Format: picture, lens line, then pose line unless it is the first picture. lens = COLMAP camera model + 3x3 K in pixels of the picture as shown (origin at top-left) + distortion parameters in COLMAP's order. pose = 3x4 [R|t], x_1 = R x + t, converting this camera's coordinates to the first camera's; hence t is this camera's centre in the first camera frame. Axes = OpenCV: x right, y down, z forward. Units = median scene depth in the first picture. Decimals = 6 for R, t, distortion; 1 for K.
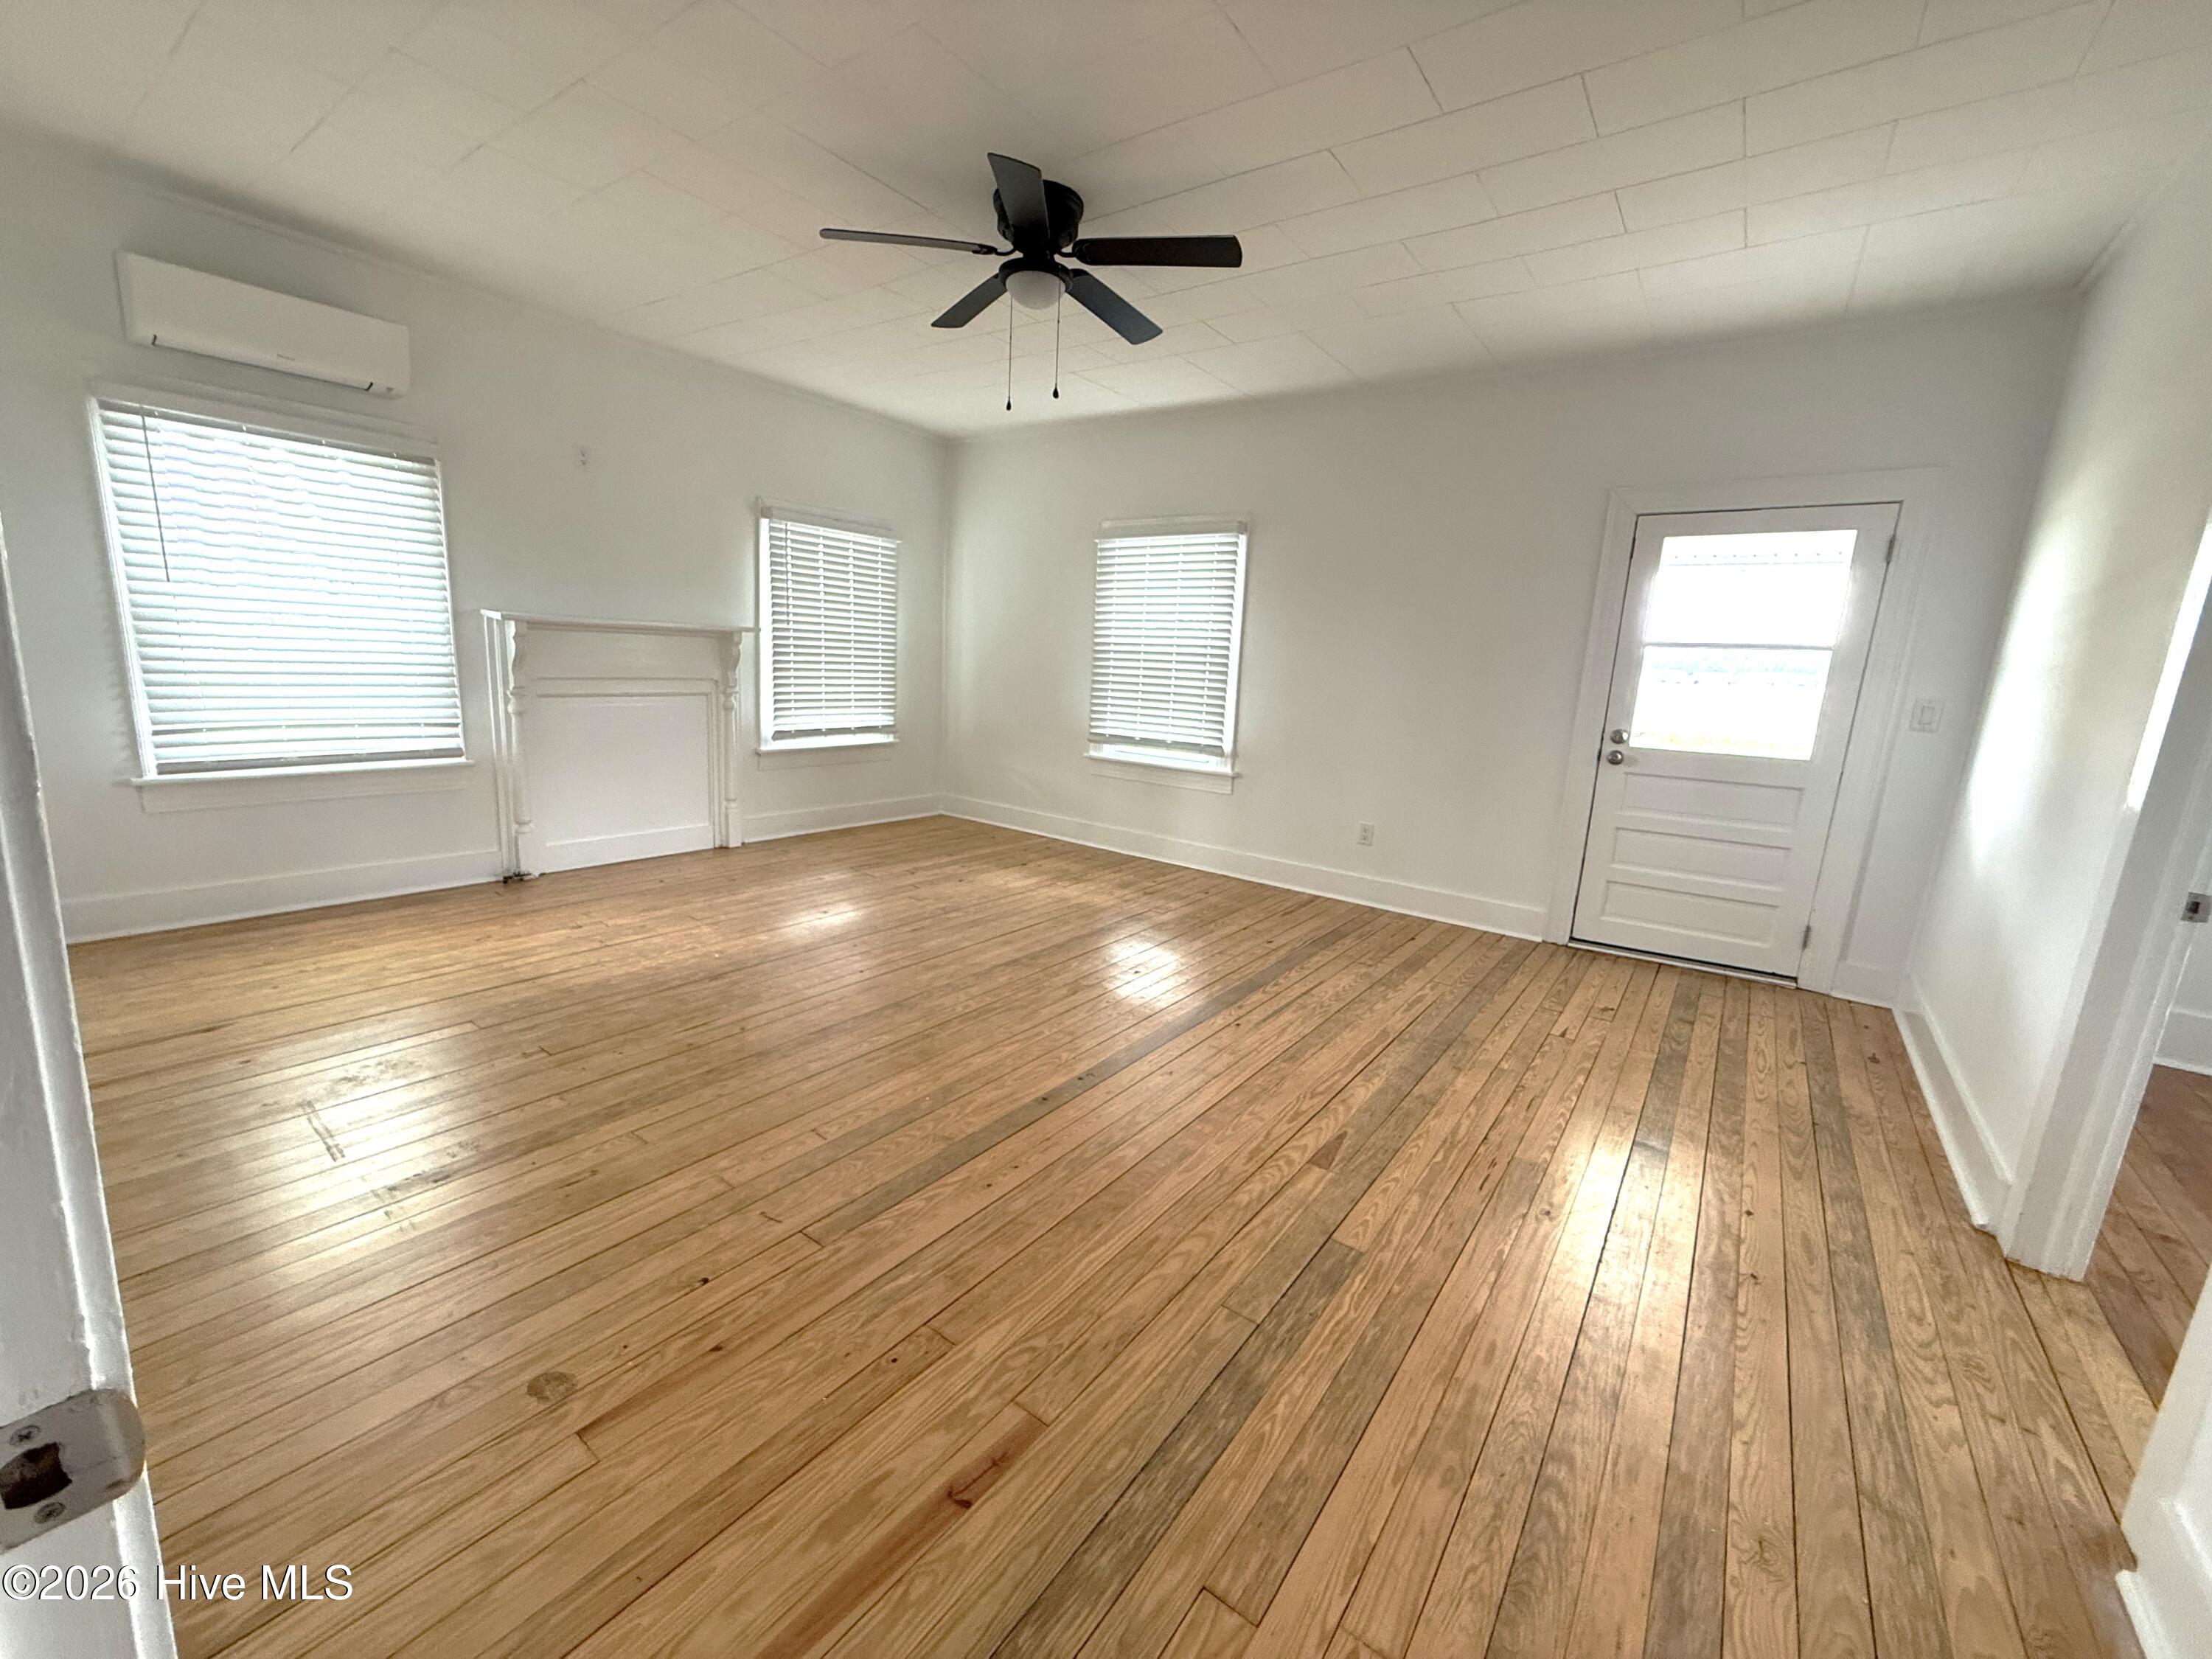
lens RADIAL K [[879.7, 0, 1097.4], [0, 879.7, 838.2], [0, 0, 1]] dist [-0.000334, 0.000167]
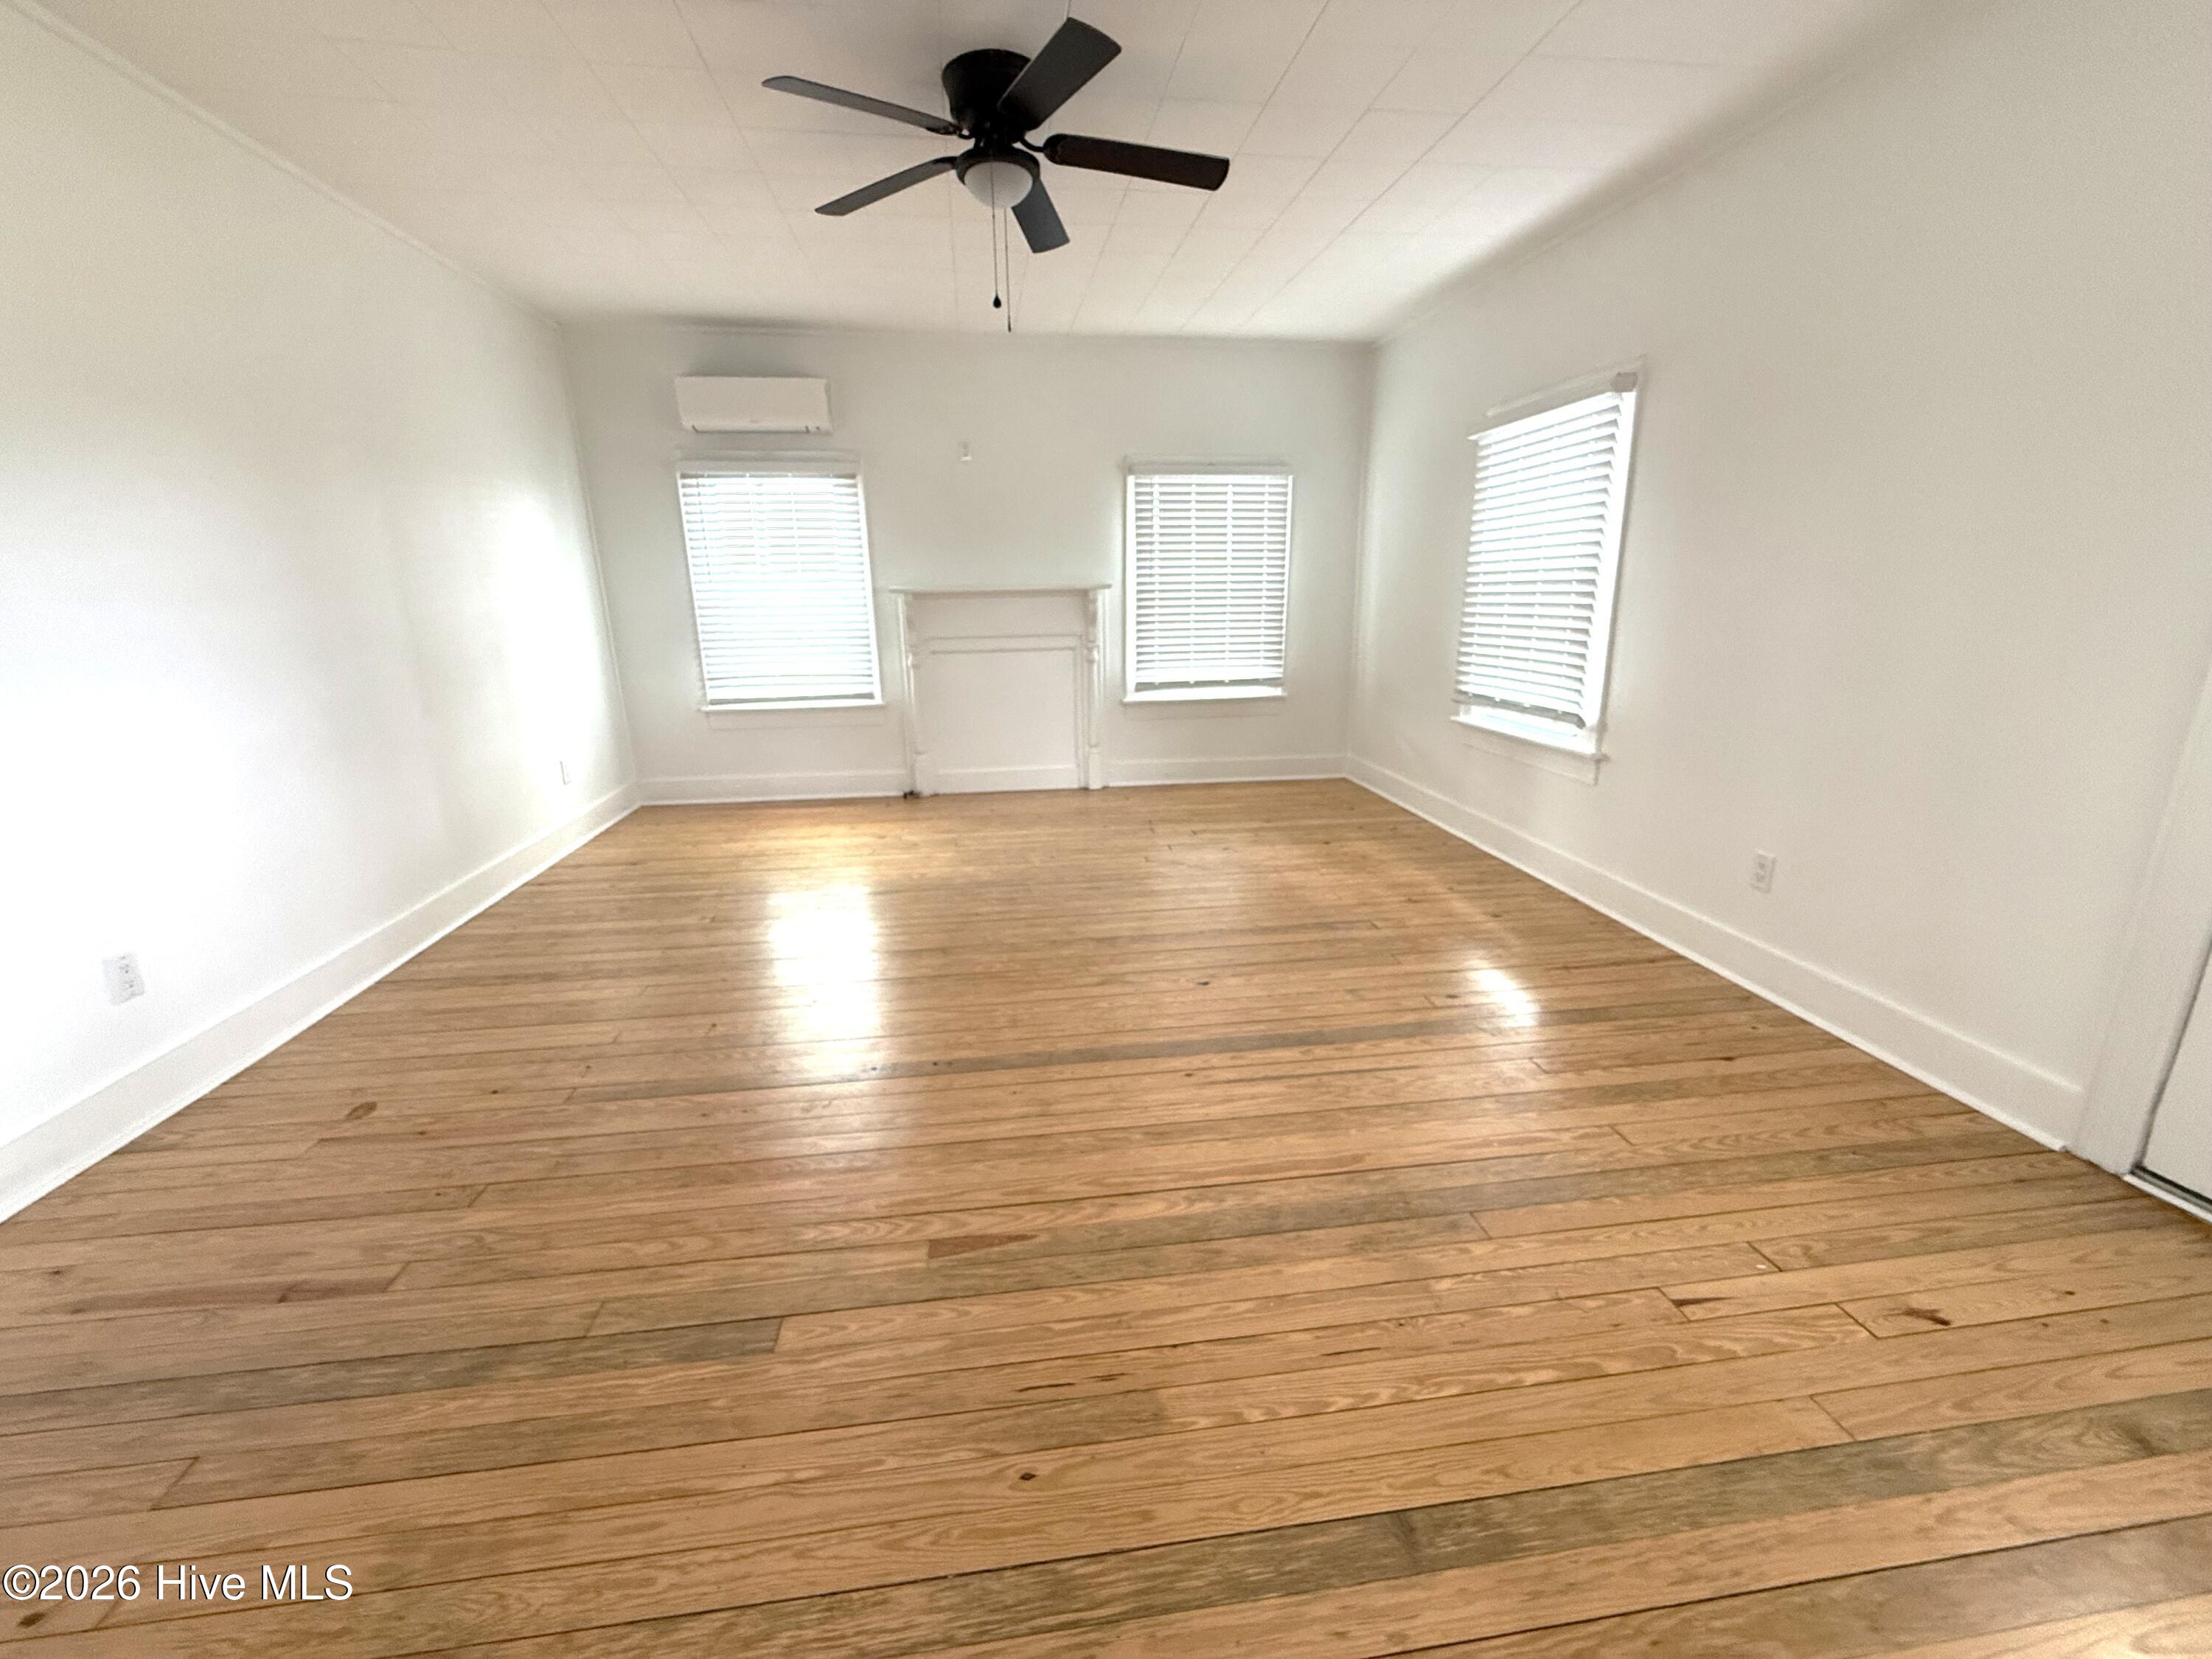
lens RADIAL K [[879.7, 0, 1097.4], [0, 879.7, 838.2], [0, 0, 1]] dist [-0.000334, 0.000167]
pose [[0.694888, 0.138698, -0.705616, 0.442985], [-0.097763, 0.990335, 0.098386, -0.044851], [0.712442, 0.000616, 0.701731, 0.282473]]
